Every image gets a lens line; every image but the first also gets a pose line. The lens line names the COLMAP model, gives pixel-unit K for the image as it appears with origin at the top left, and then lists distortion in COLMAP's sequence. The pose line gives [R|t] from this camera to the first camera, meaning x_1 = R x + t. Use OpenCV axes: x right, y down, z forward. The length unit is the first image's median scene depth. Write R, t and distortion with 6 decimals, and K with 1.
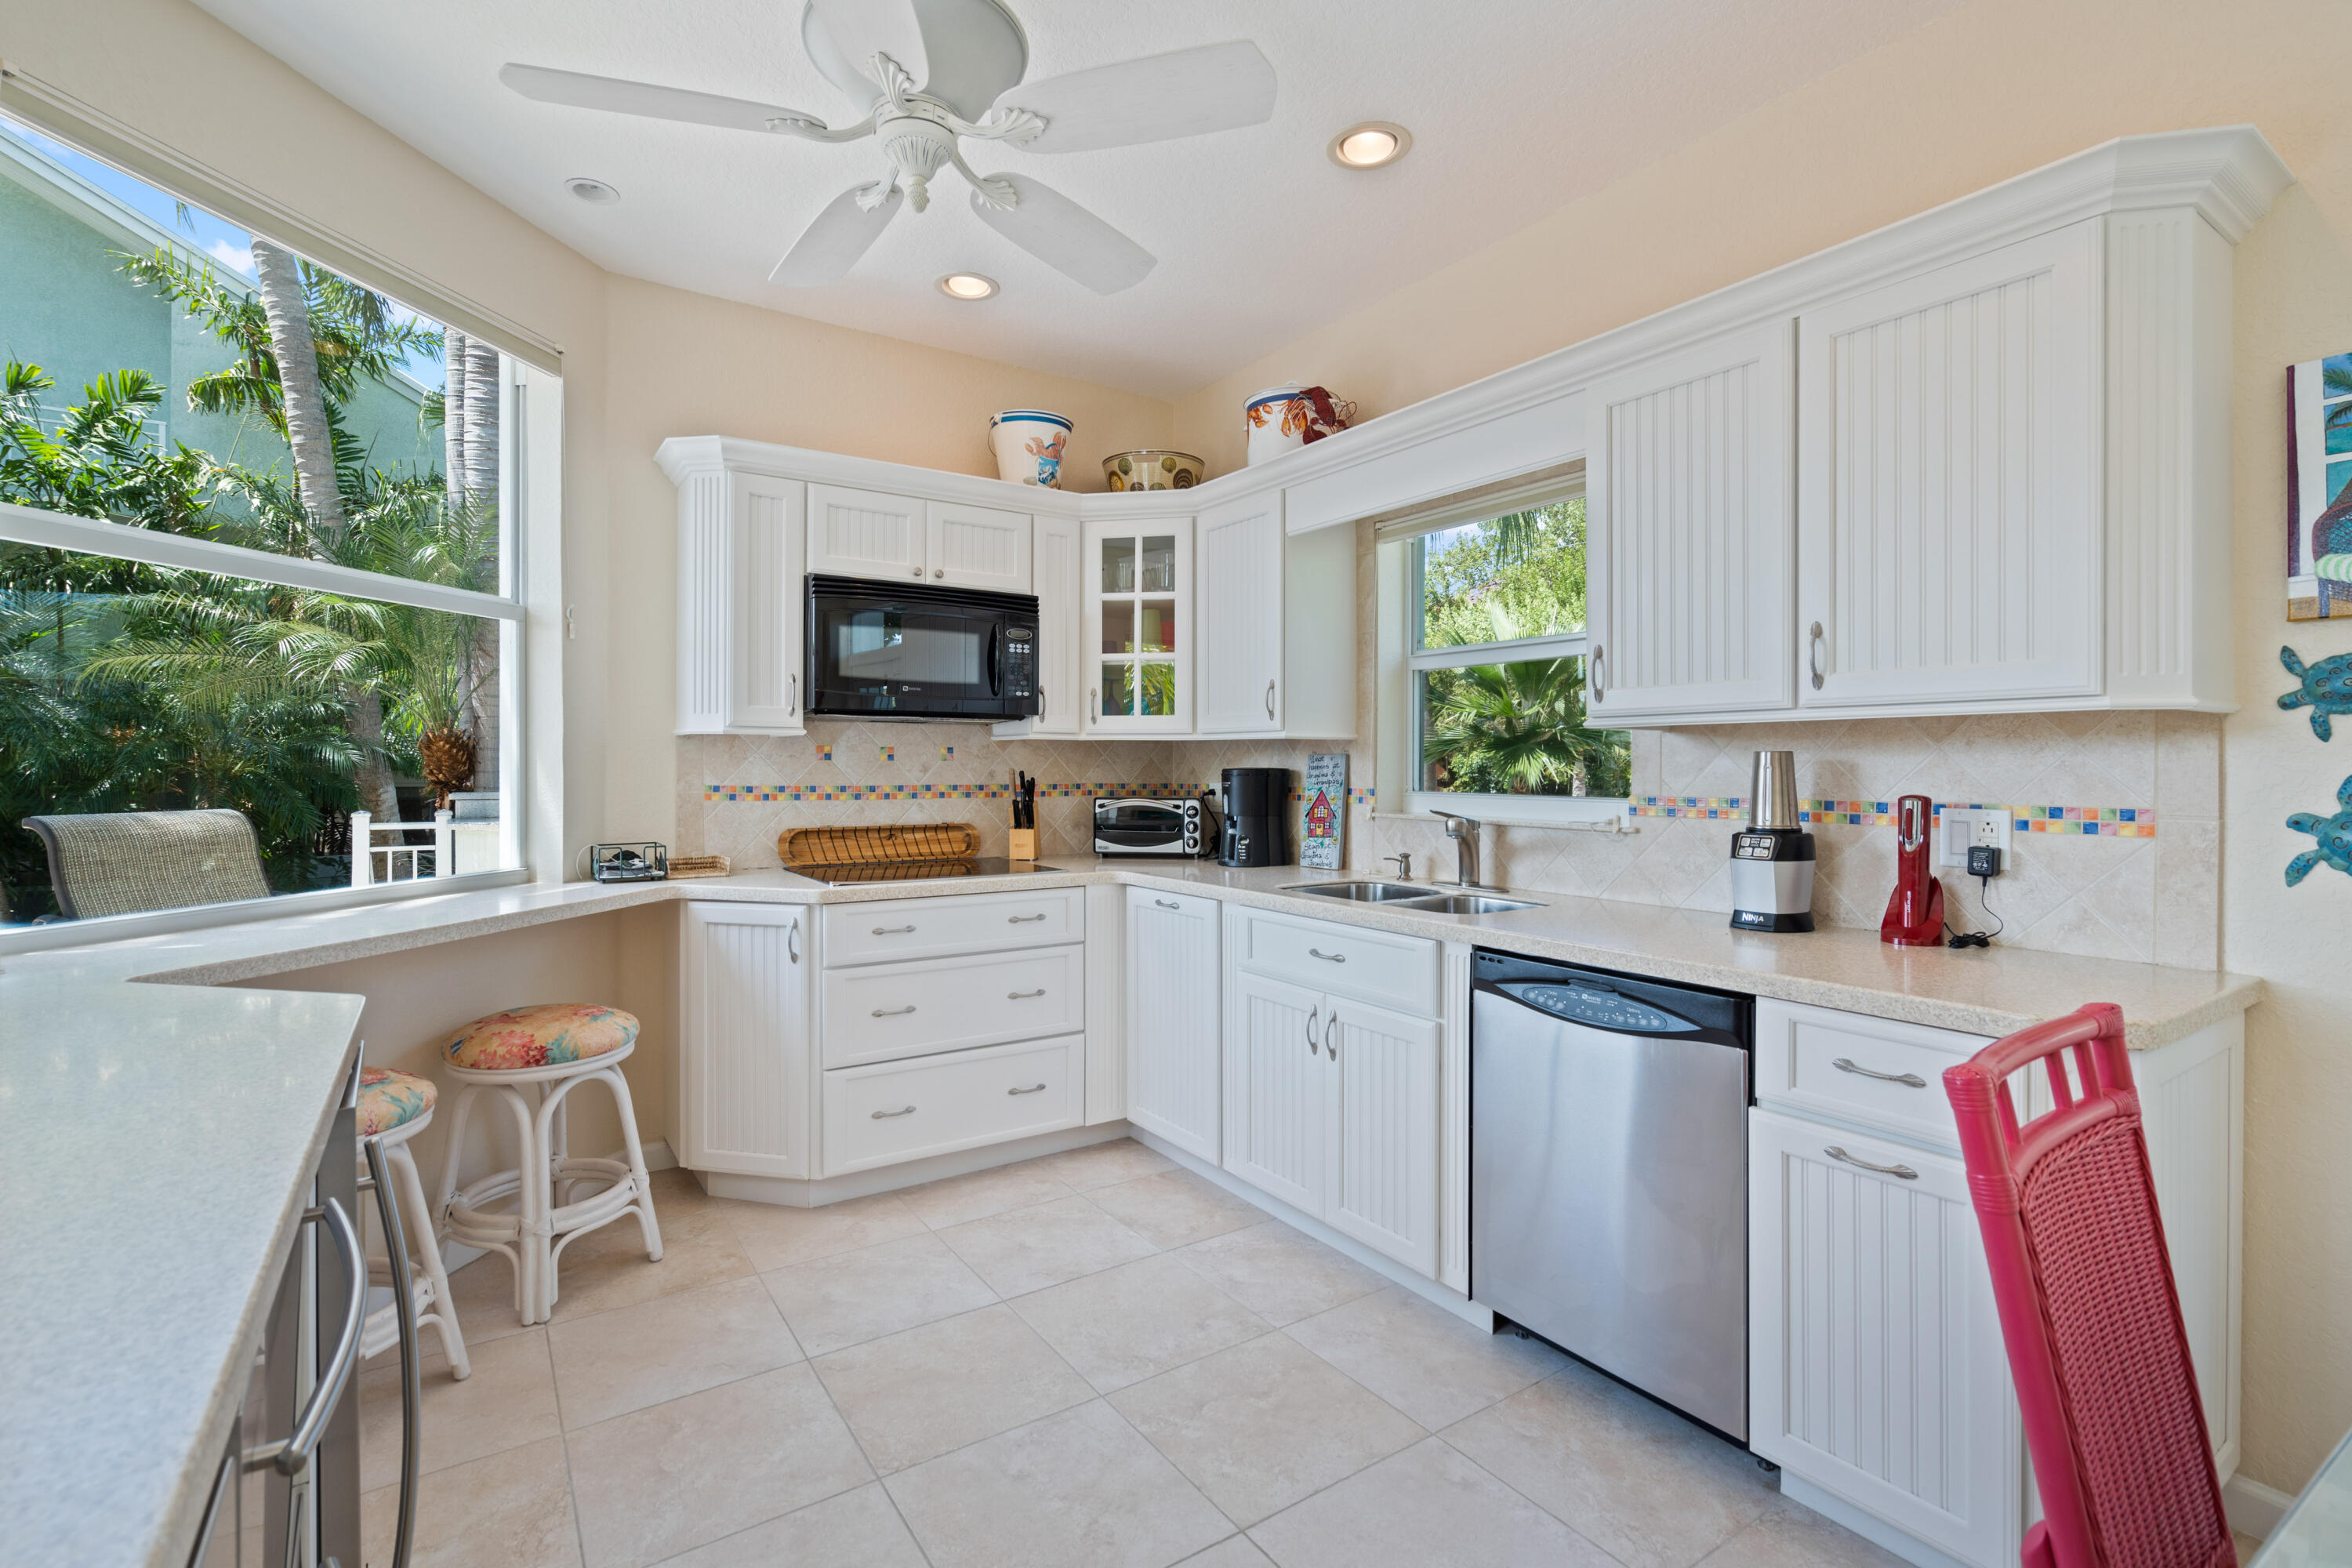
lens RADIAL K [[1076.3, 0, 1168.3], [0, 1076.3, 747.4], [0, 0, 1]] dist [-0.003619, -0.000216]
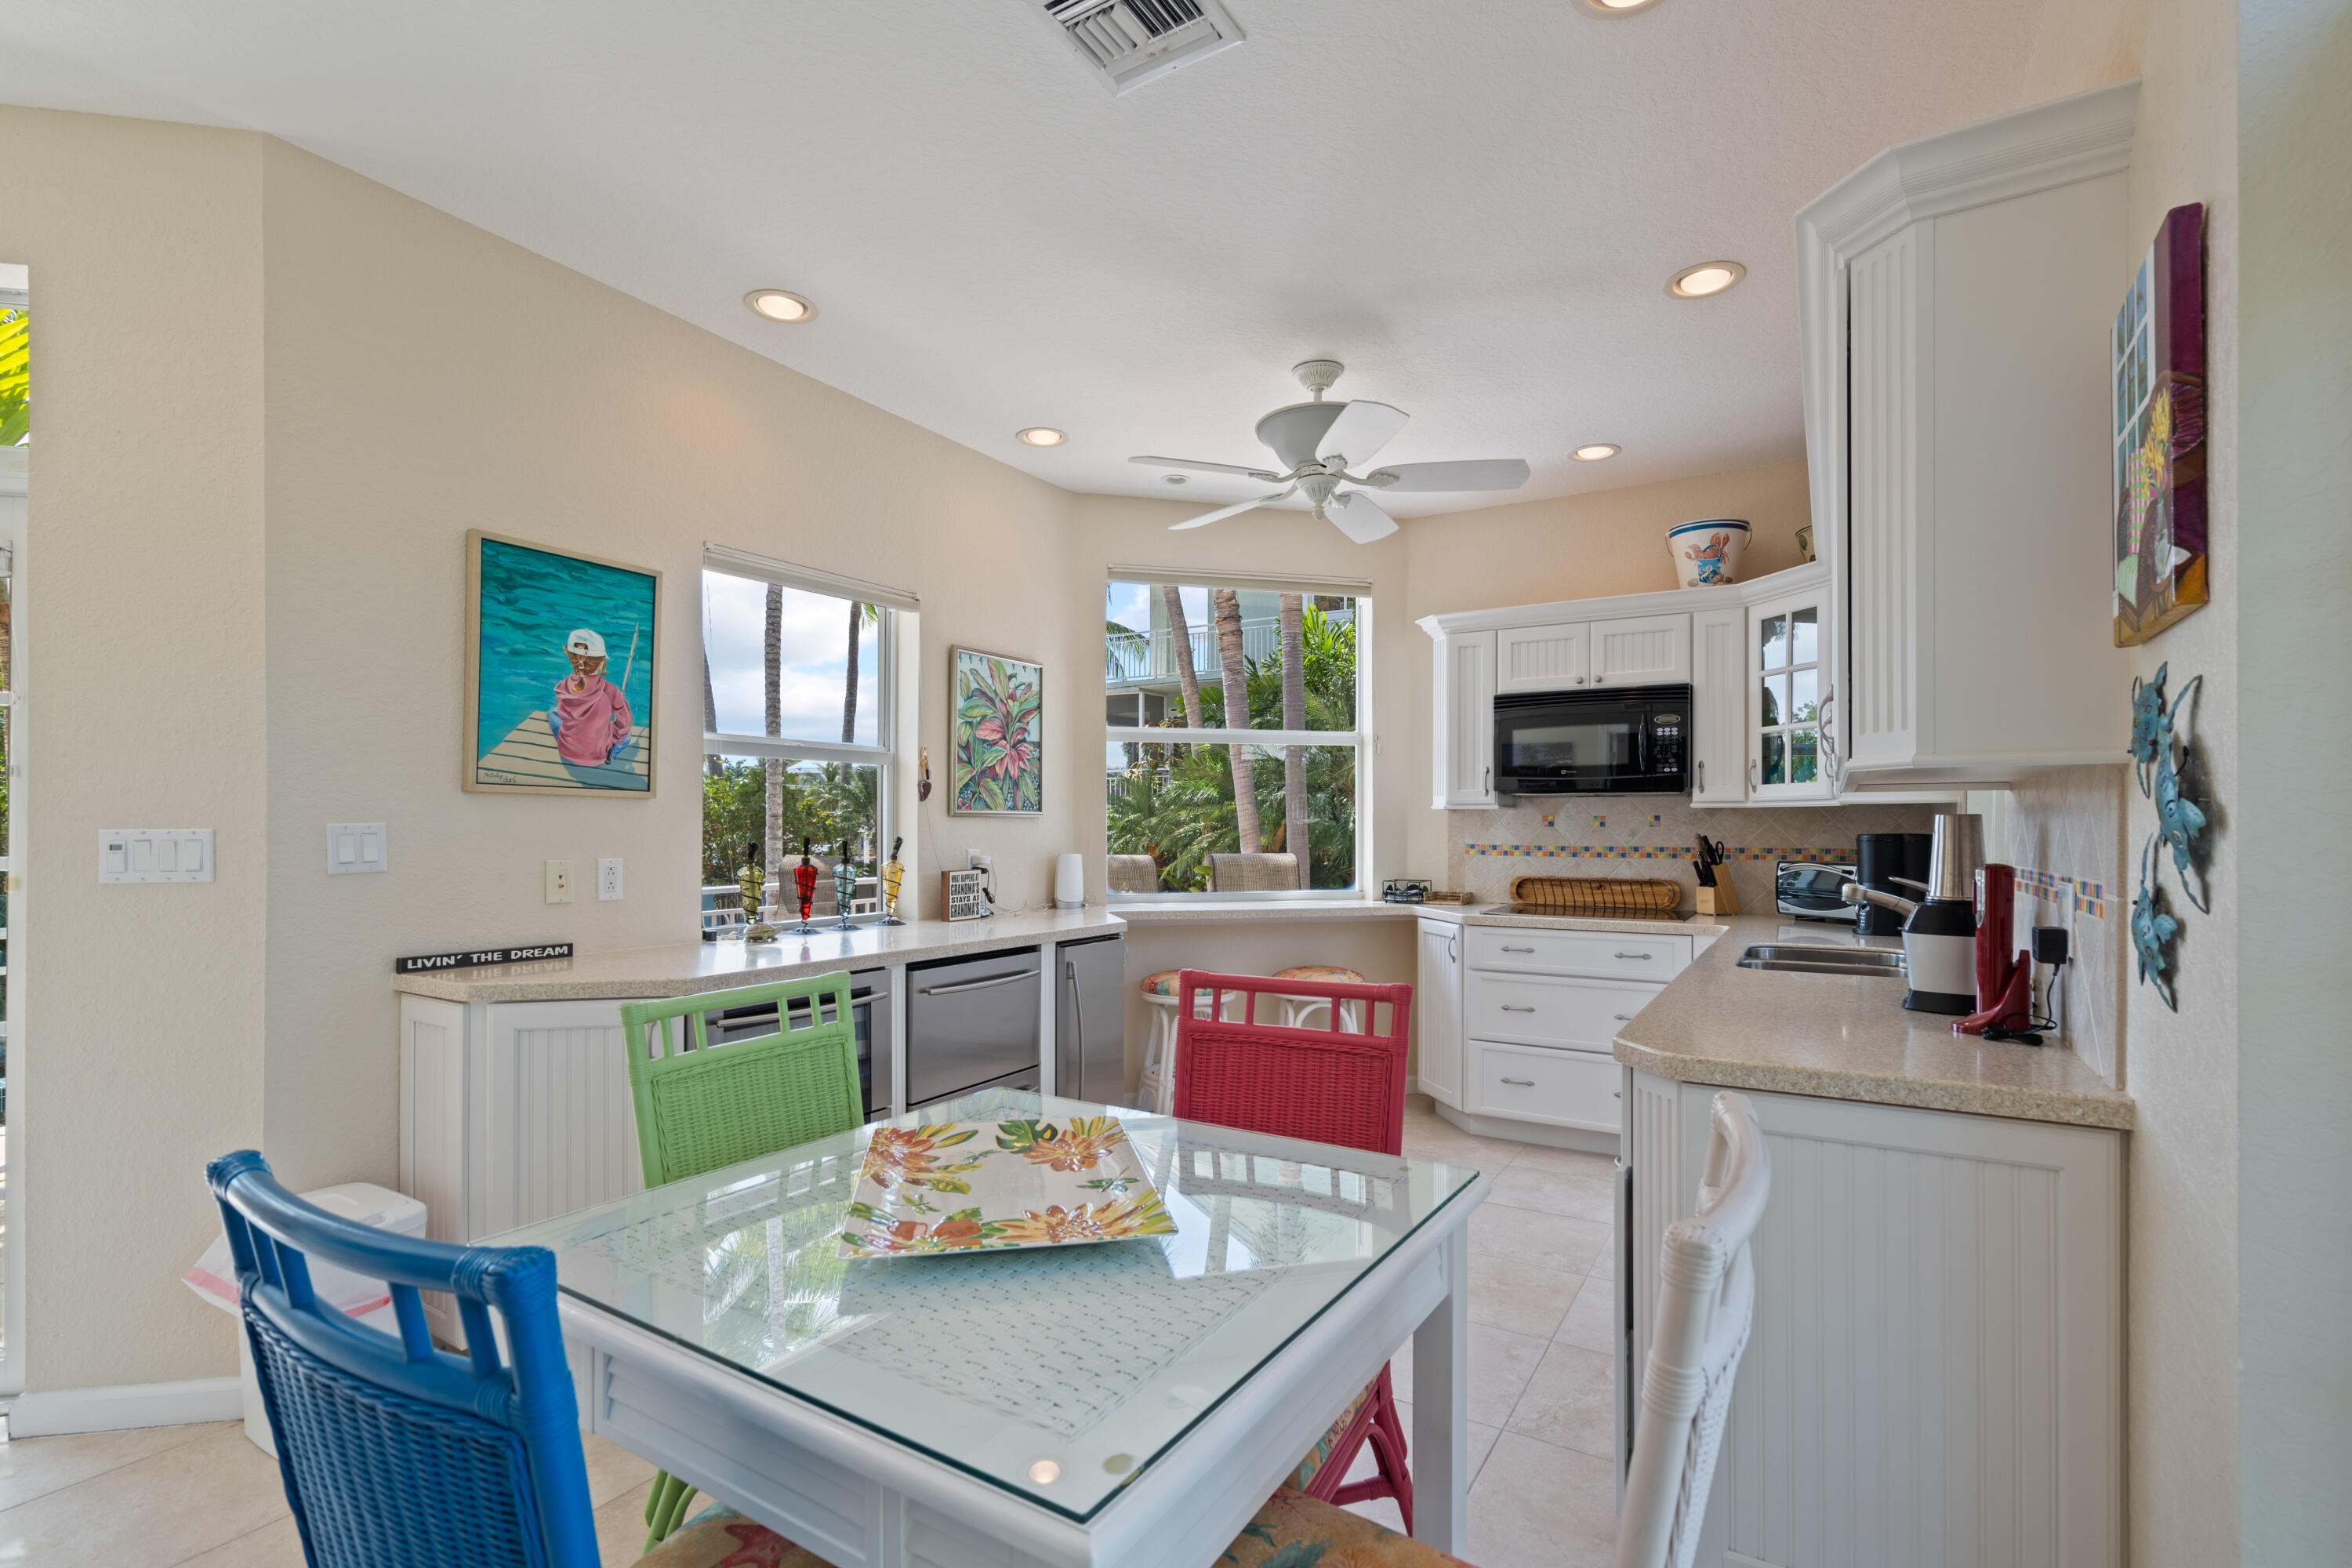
lens RADIAL K [[1060.1, 0, 1176.0], [0, 1060.1, 784.0], [0, 0, 1]] dist [0.011232, -0.000007]
pose [[0.430041, -0.038939, -0.901969, 0.659183], [0.012323, 0.999230, -0.037263, 0.002386], [0.902725, 0.004909, 0.430189, 0.014819]]
